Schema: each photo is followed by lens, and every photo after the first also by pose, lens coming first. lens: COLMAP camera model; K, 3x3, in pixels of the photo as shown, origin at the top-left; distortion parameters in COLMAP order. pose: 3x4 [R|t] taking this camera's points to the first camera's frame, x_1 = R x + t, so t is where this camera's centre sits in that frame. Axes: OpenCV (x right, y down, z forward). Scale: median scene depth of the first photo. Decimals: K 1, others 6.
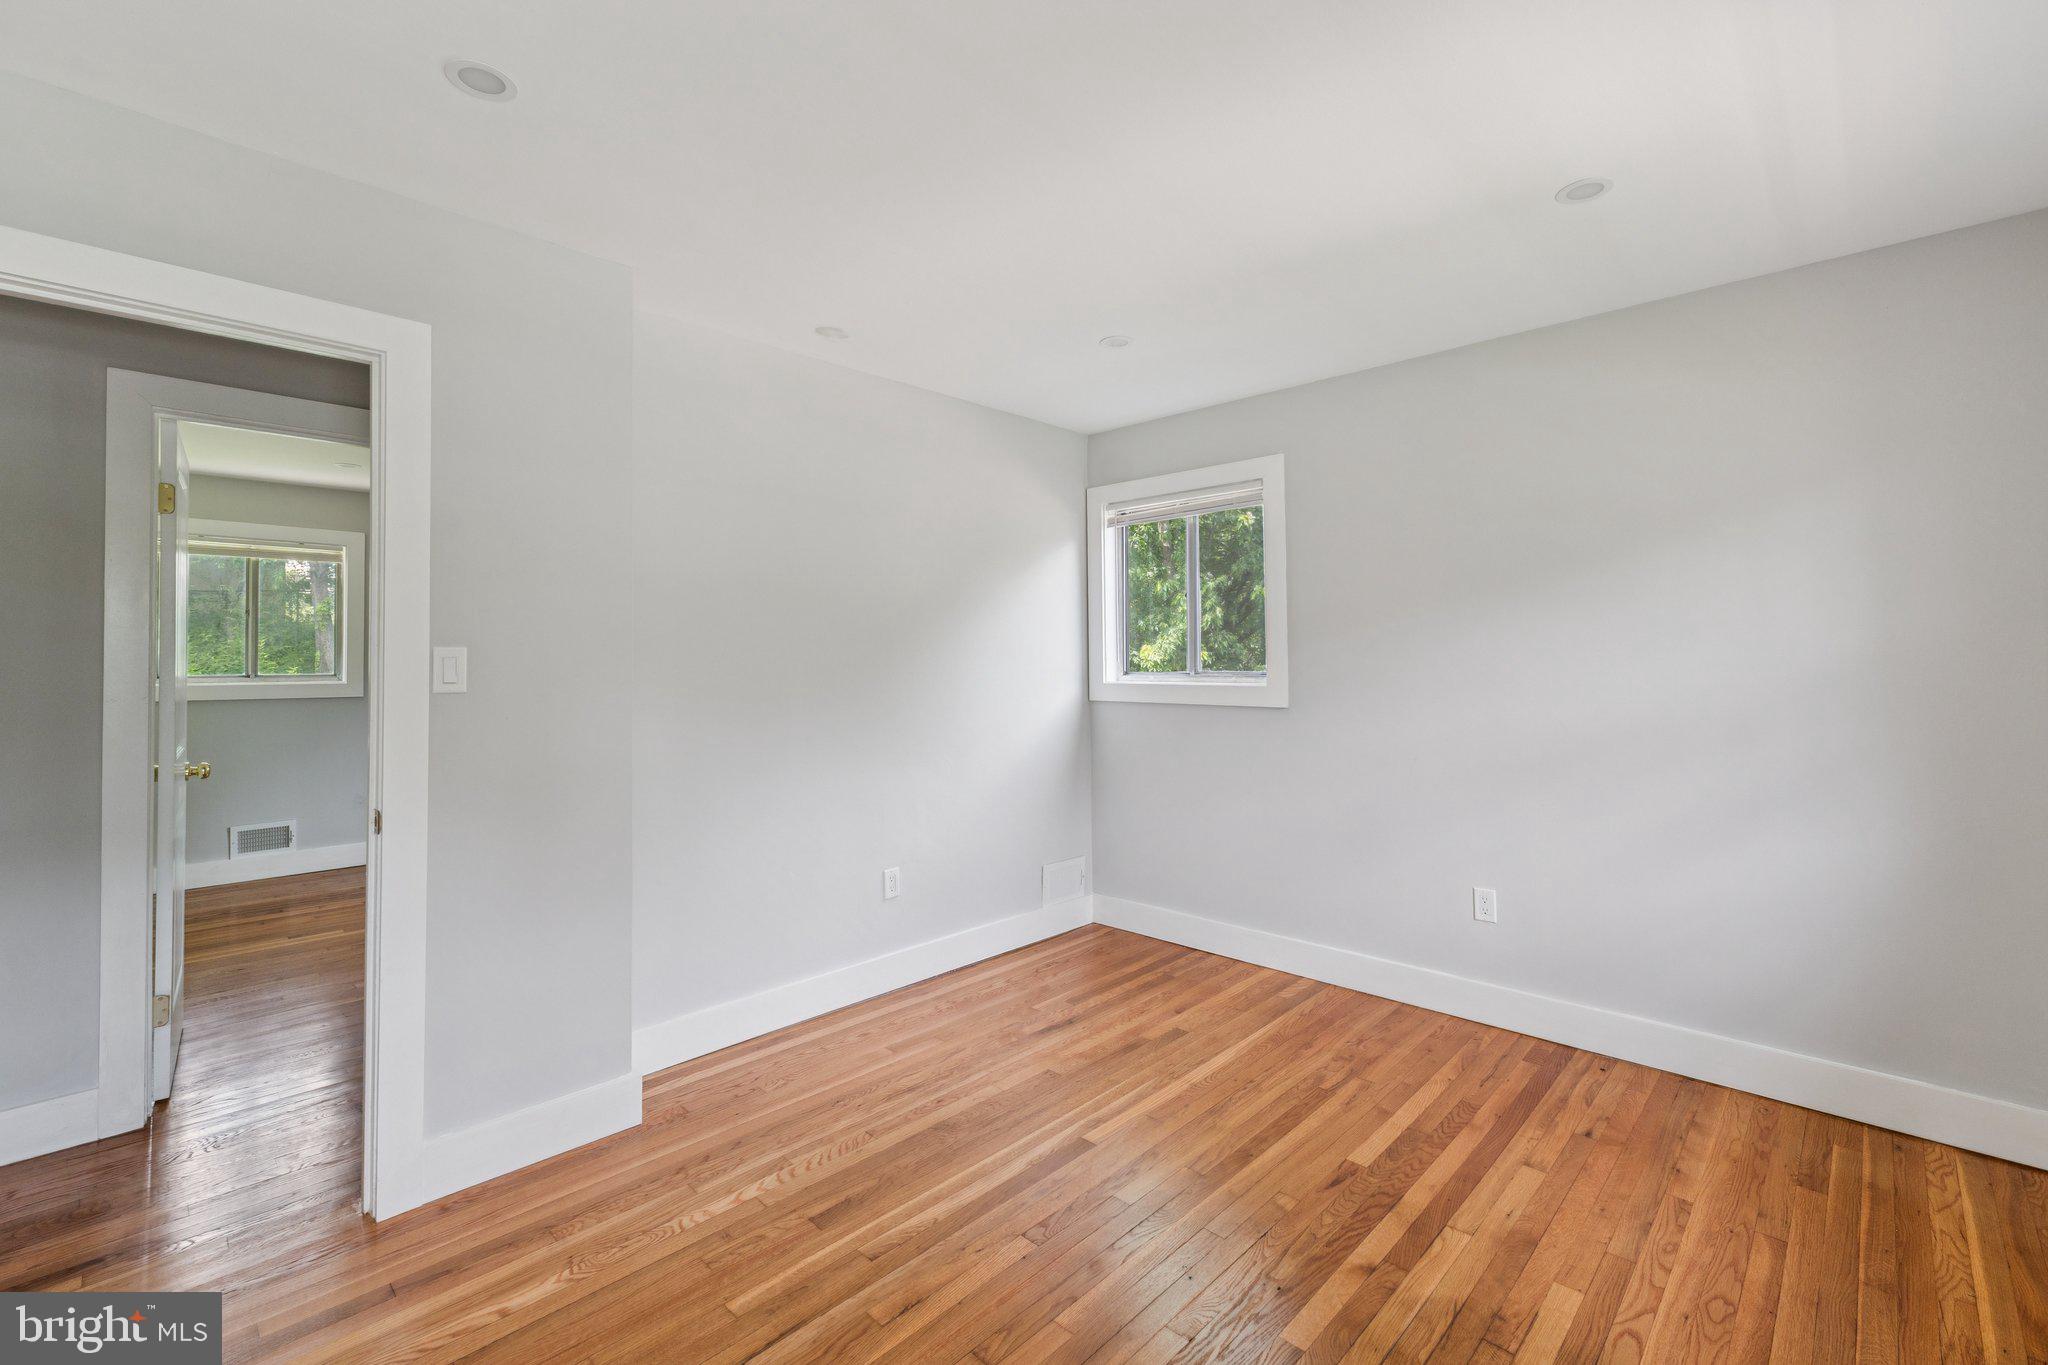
lens RADIAL K [[869.5, 0, 1033.9], [0, 869.5, 650.0], [0, 0, 1]] dist [0.008355, -0.001443]
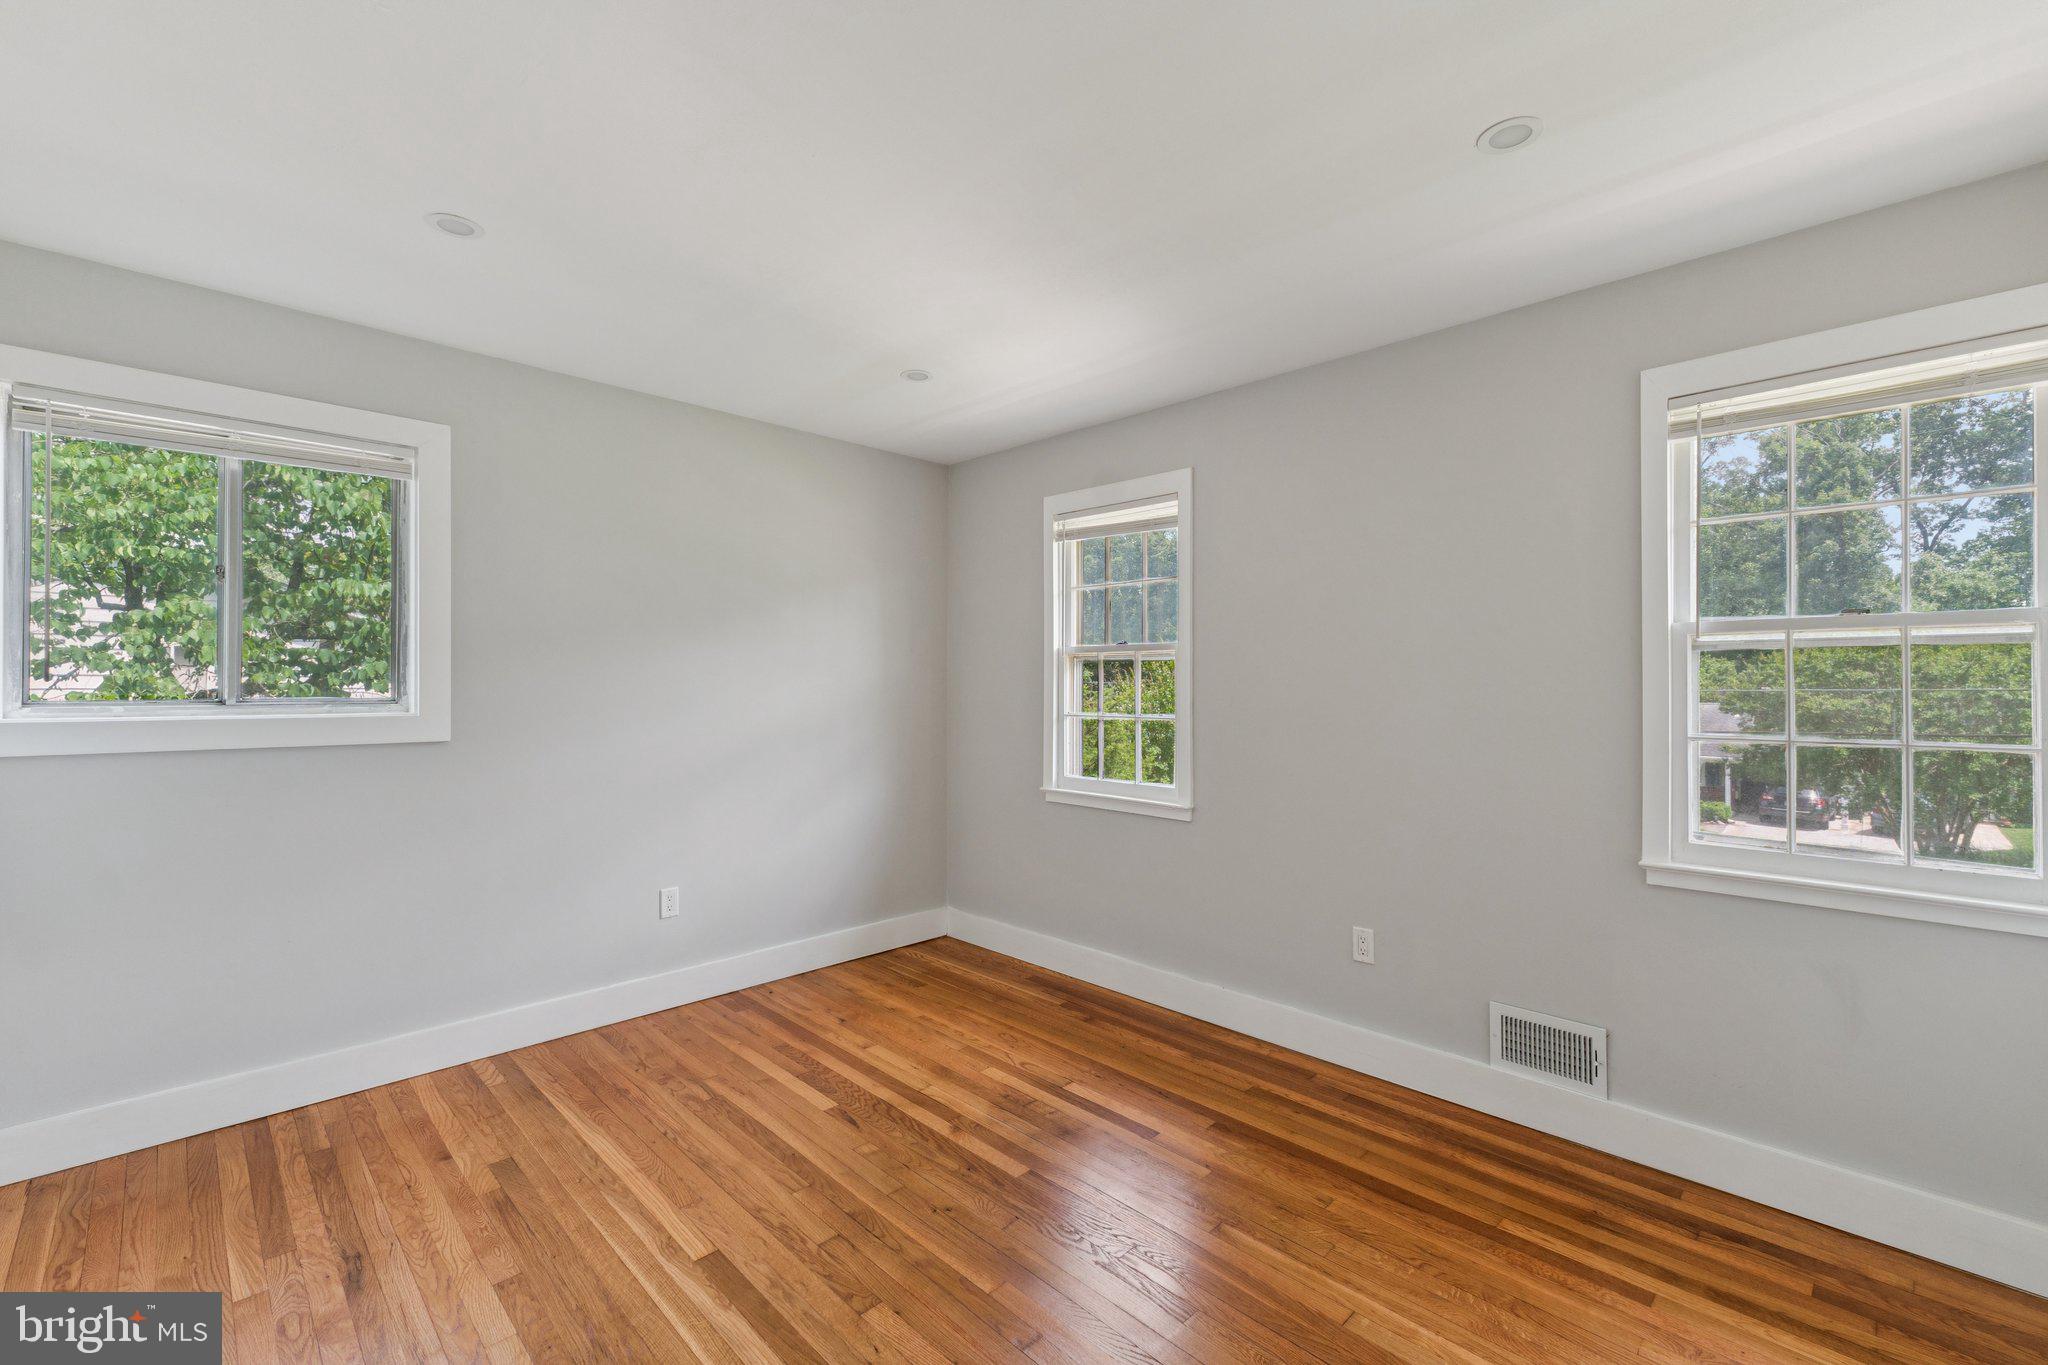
lens RADIAL K [[869.5, 0, 1016.6], [0, 869.5, 683.1], [0, 0, 1]] dist [0.008355, -0.001443]
pose [[0.037462, 0.005515, 0.999283, -0.683580], [-0.014406, 0.999884, -0.004978, 0.011281], [-0.999194, -0.014209, 0.037537, 0.602907]]
